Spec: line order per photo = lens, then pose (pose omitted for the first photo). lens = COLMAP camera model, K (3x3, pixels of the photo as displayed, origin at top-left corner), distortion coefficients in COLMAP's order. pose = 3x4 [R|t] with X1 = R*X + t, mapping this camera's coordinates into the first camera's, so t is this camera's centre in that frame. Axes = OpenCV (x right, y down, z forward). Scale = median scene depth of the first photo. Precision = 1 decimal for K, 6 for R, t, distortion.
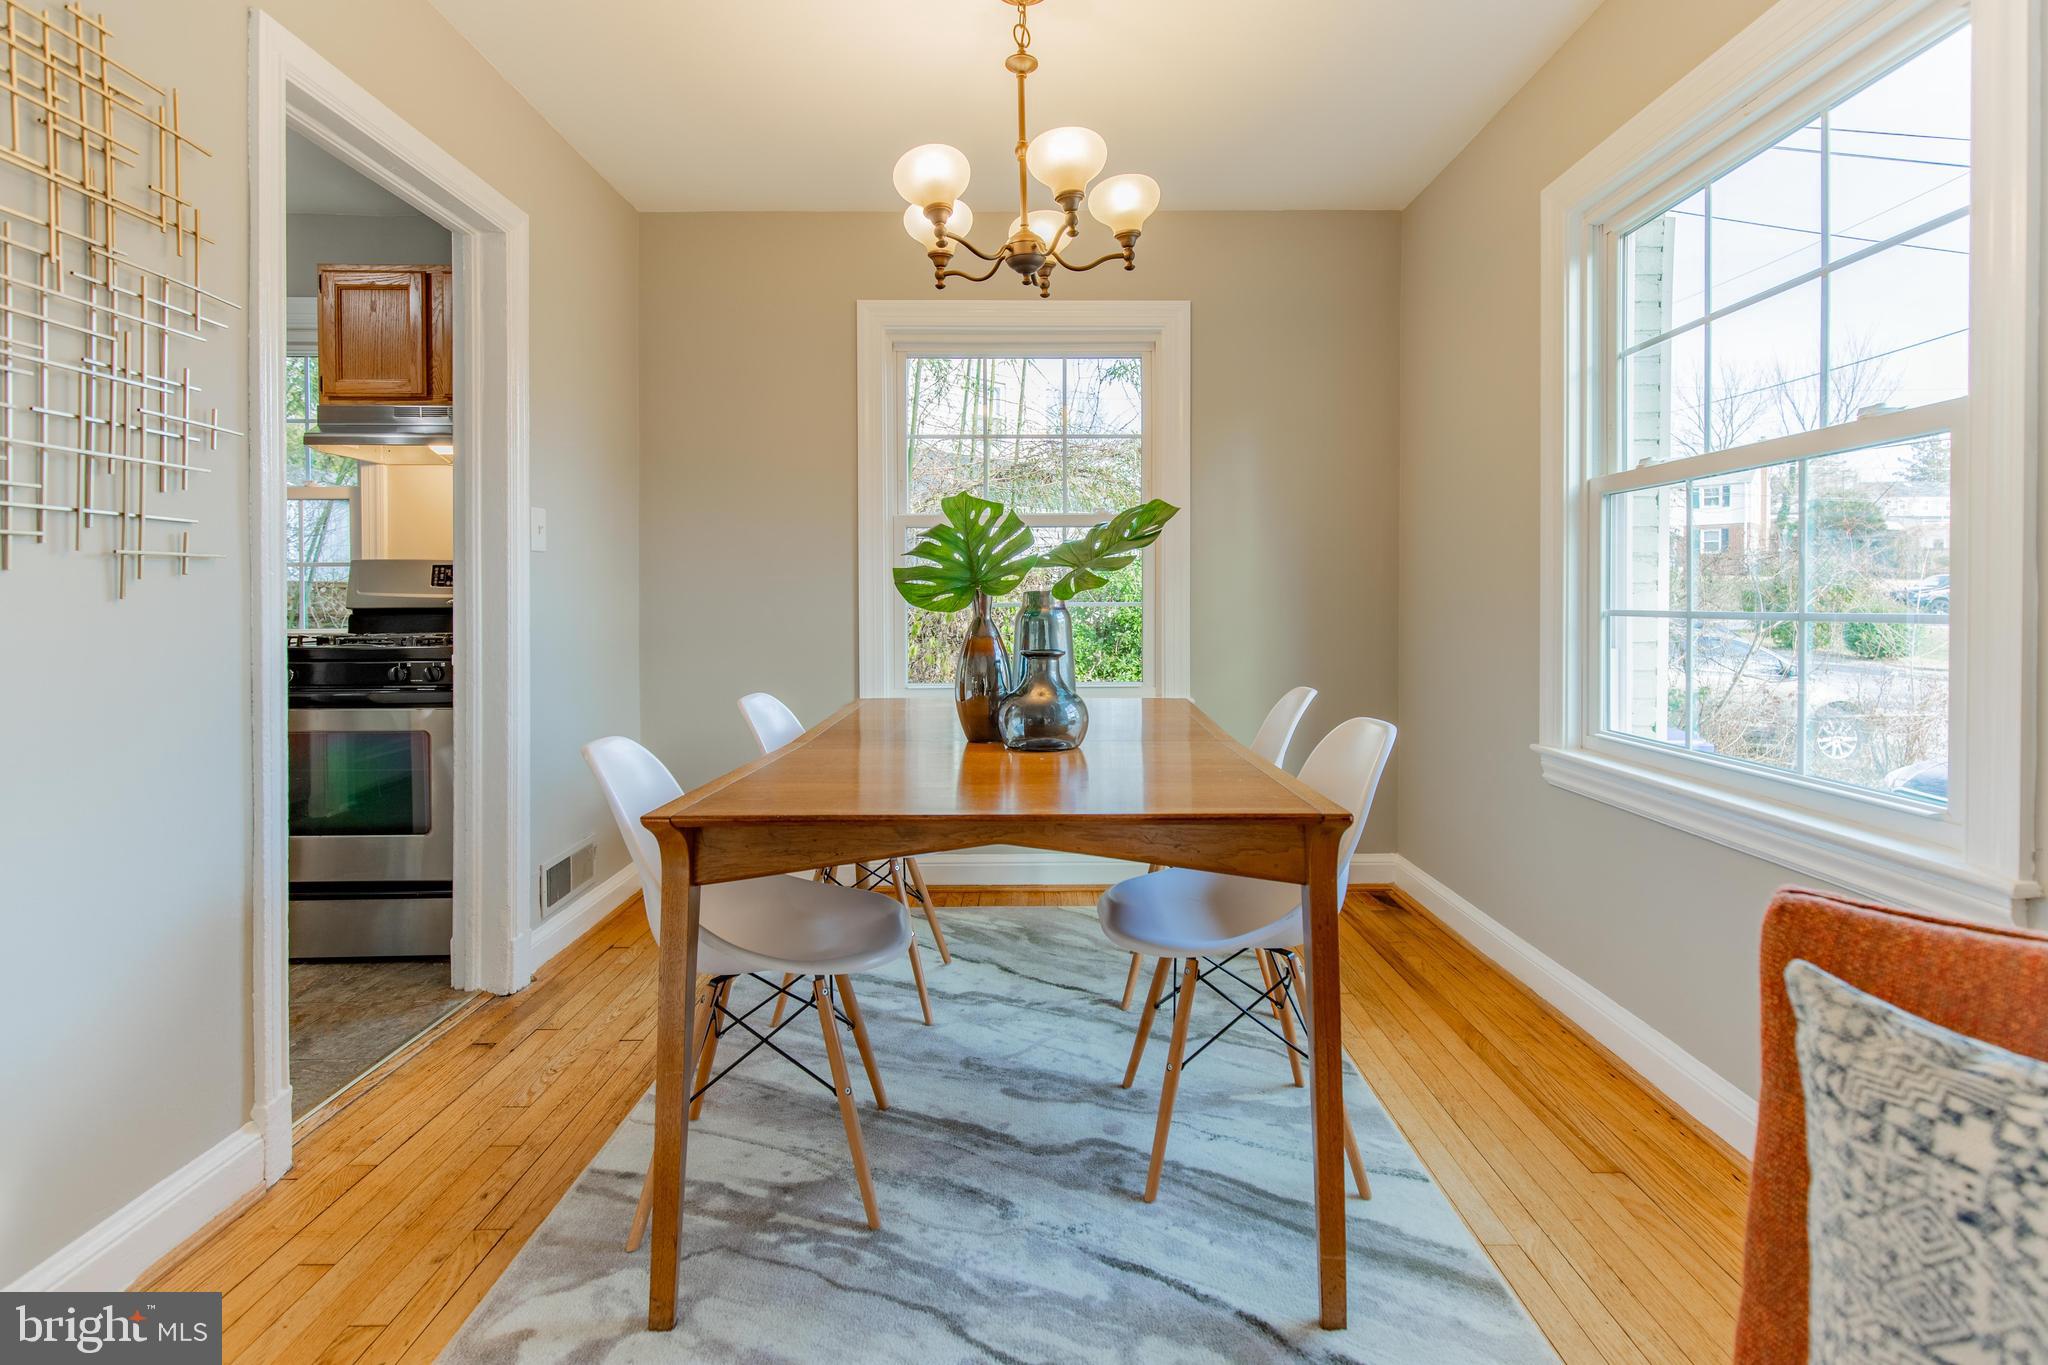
lens RADIAL K [[957.6, 0, 1062.5], [0, 957.6, 607.1], [0, 0, 1]] dist [0.007665, -0.000148]
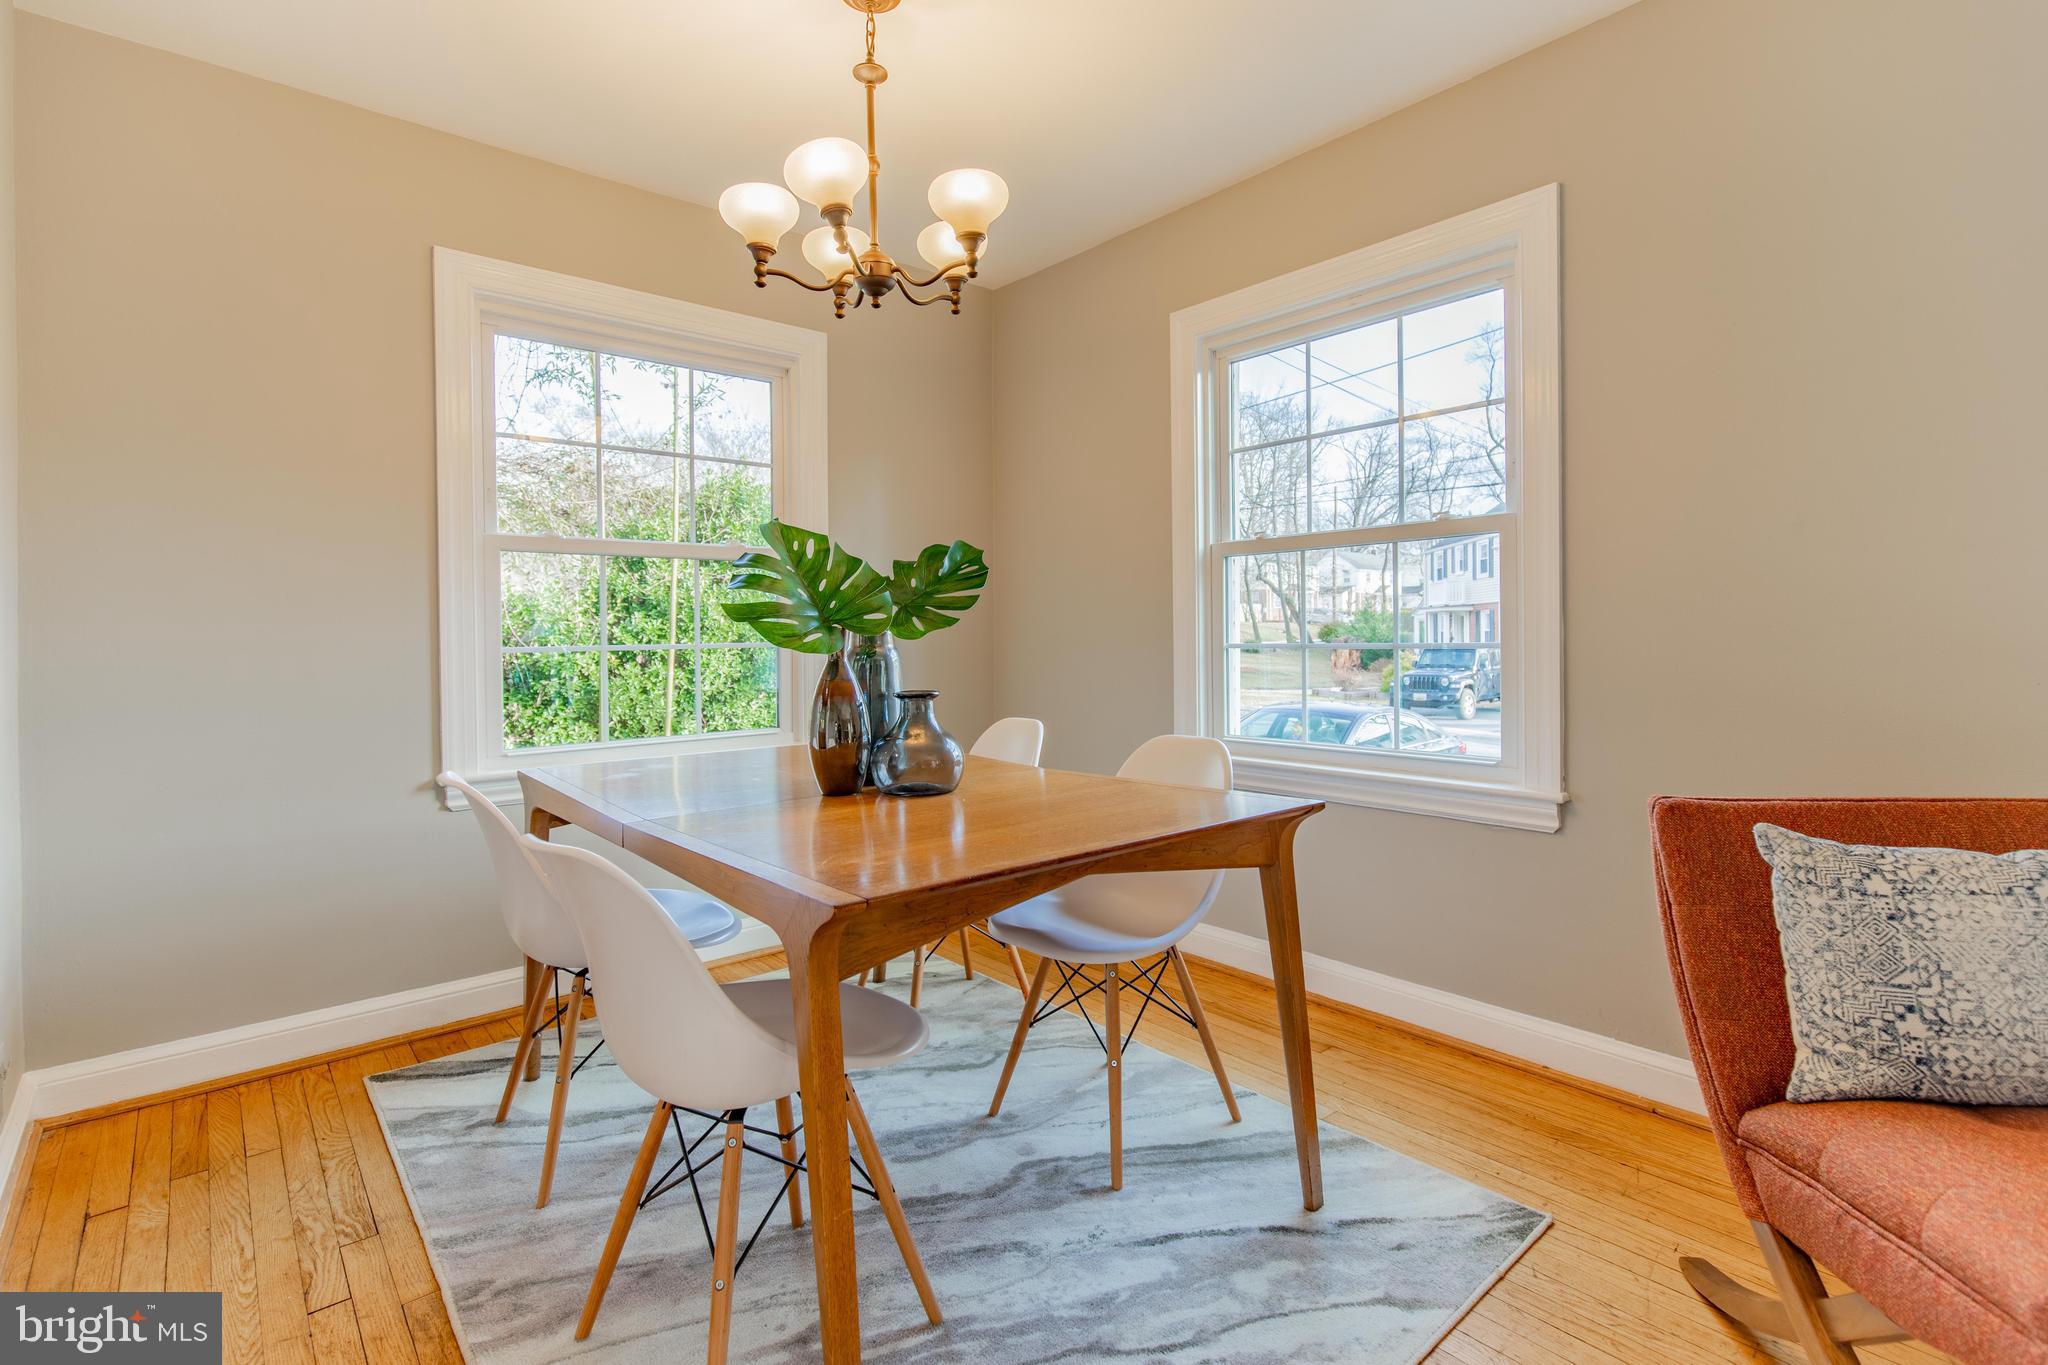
lens RADIAL K [[957.6, 0, 1085.6], [0, 957.6, 638.5], [0, 0, 1]] dist [0.007665, -0.000148]
pose [[0.755734, -0.006965, 0.654842, -0.637772], [0.013127, 0.999904, -0.004514, -0.001907], [-0.654747, 0.012008, 0.755753, 0.189694]]
